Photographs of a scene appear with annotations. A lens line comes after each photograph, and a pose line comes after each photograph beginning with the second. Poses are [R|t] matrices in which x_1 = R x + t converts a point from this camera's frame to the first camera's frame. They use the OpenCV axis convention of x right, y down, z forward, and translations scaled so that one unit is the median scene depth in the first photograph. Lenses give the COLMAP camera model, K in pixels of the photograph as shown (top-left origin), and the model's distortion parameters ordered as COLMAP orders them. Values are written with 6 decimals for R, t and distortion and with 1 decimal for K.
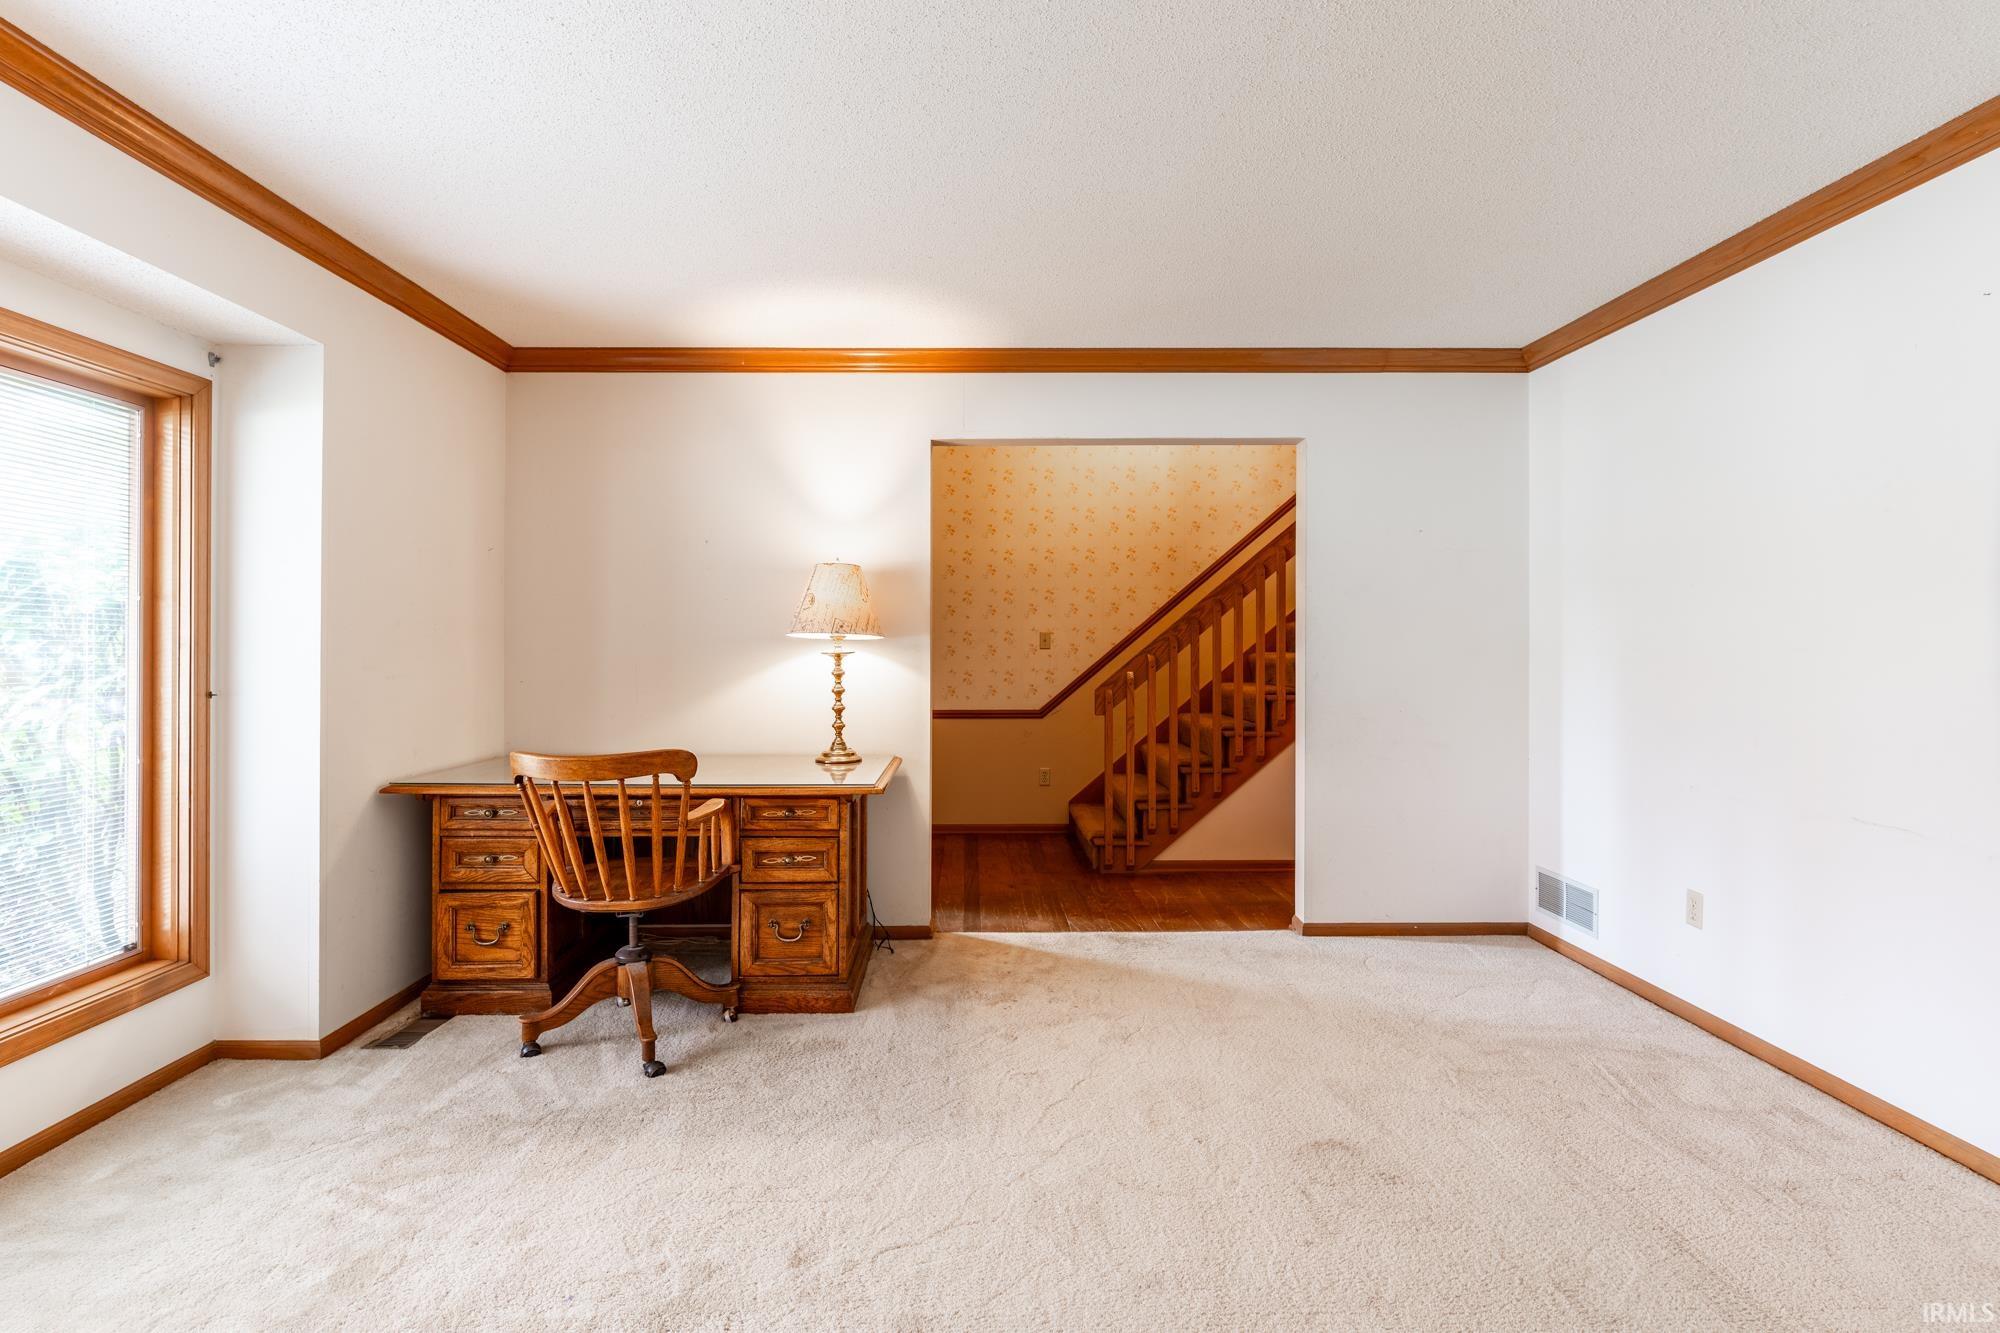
lens RADIAL K [[949.0, 0, 976.5], [0, 949.0, 640.8], [0, 0, 1]] dist [-0.002833, 0.000214]
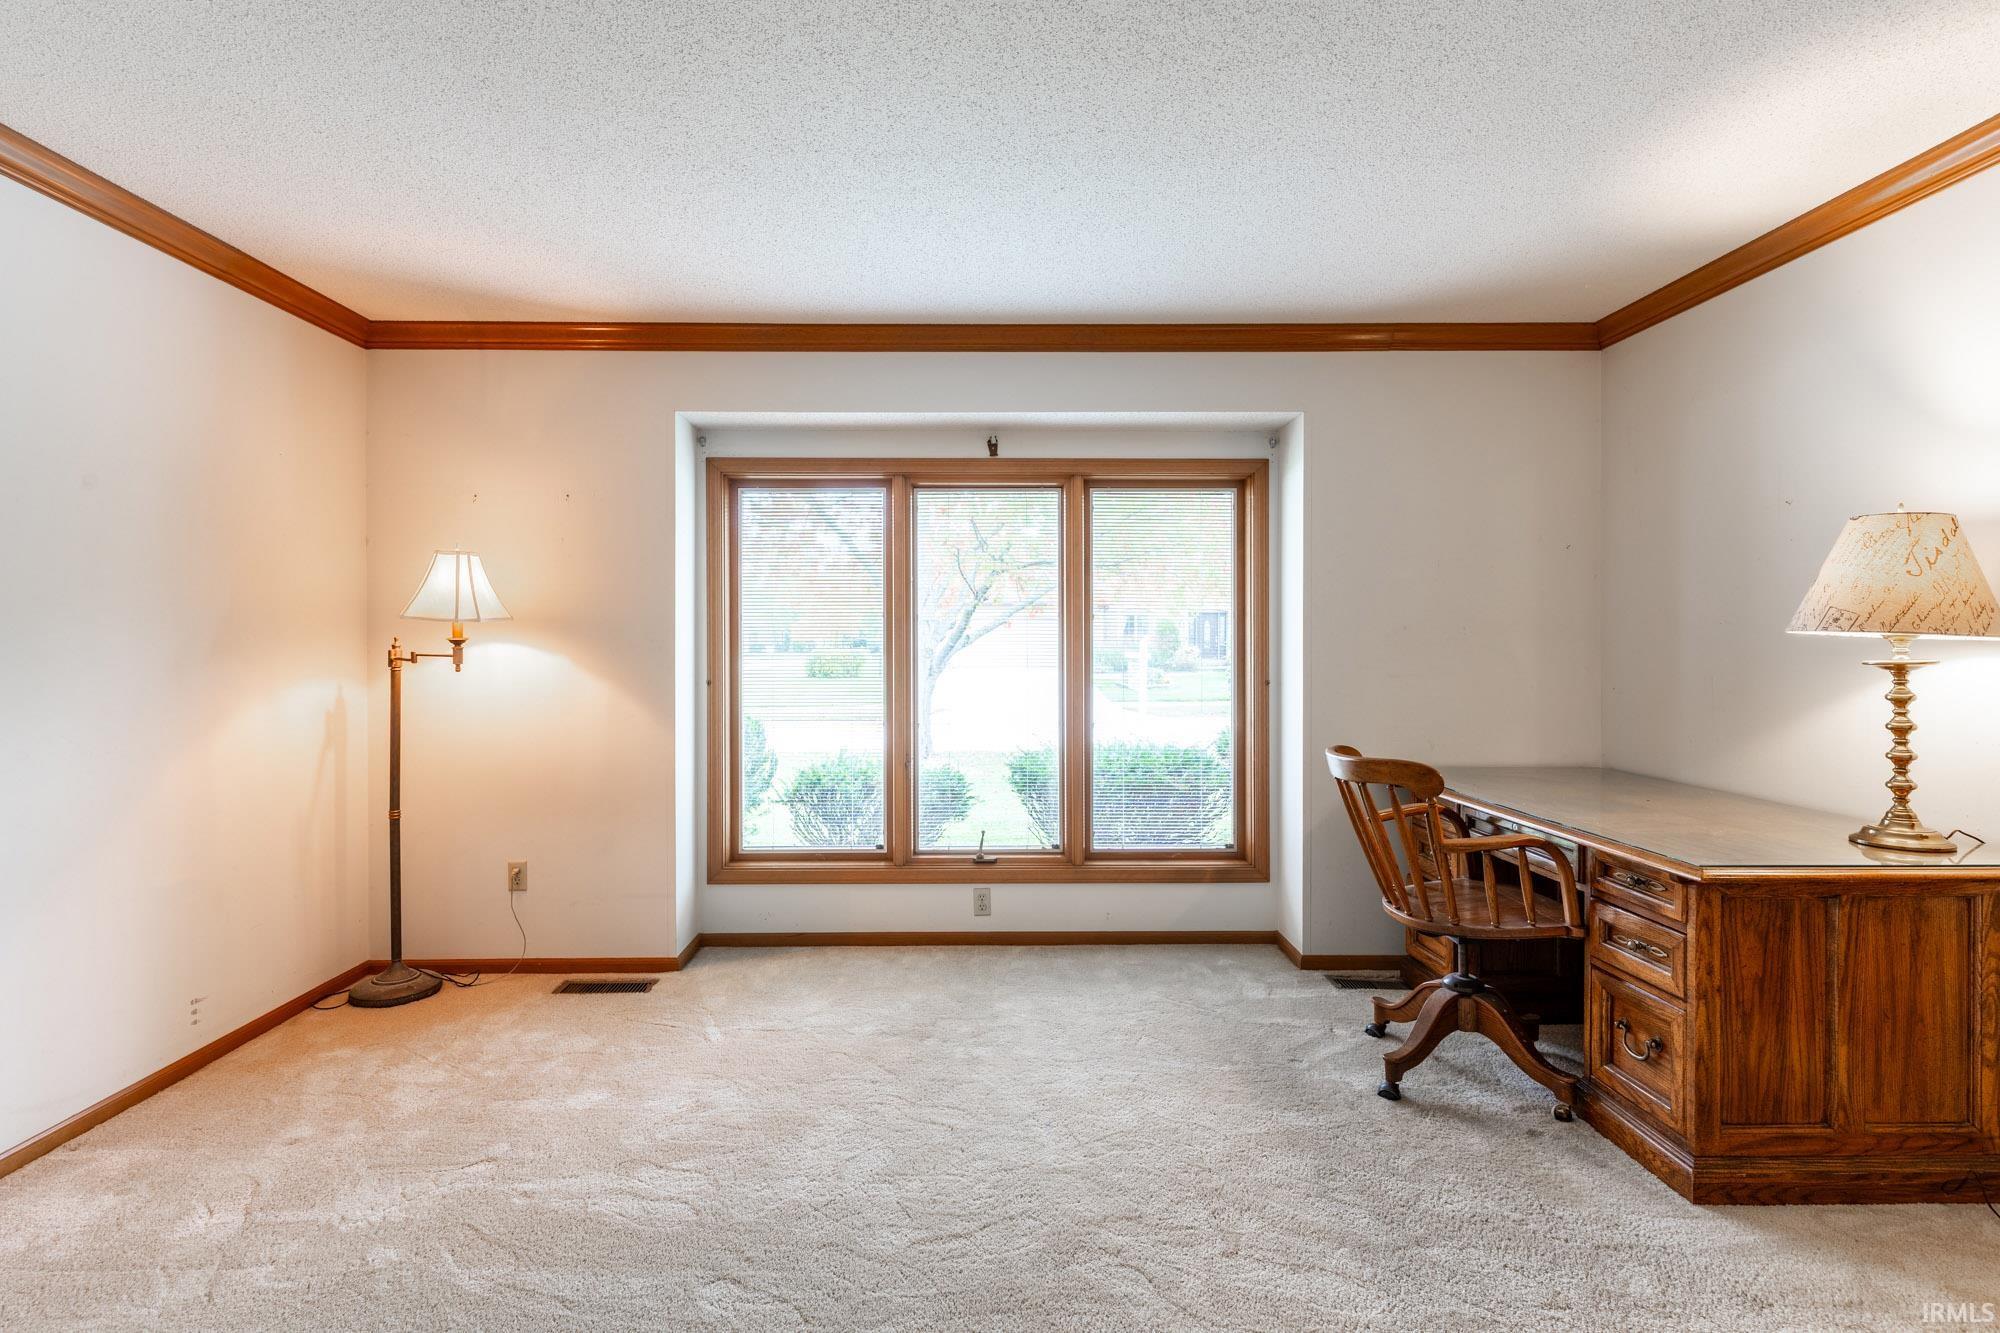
lens RADIAL K [[949.0, 0, 988.2], [0, 949.0, 654.6], [0, 0, 1]] dist [-0.002833, 0.000214]
pose [[0.014421, 0.011110, -0.999834, 0.522560], [0.005042, 0.999925, 0.011184, -0.002768], [0.999883, -0.005202, 0.014364, 0.497947]]
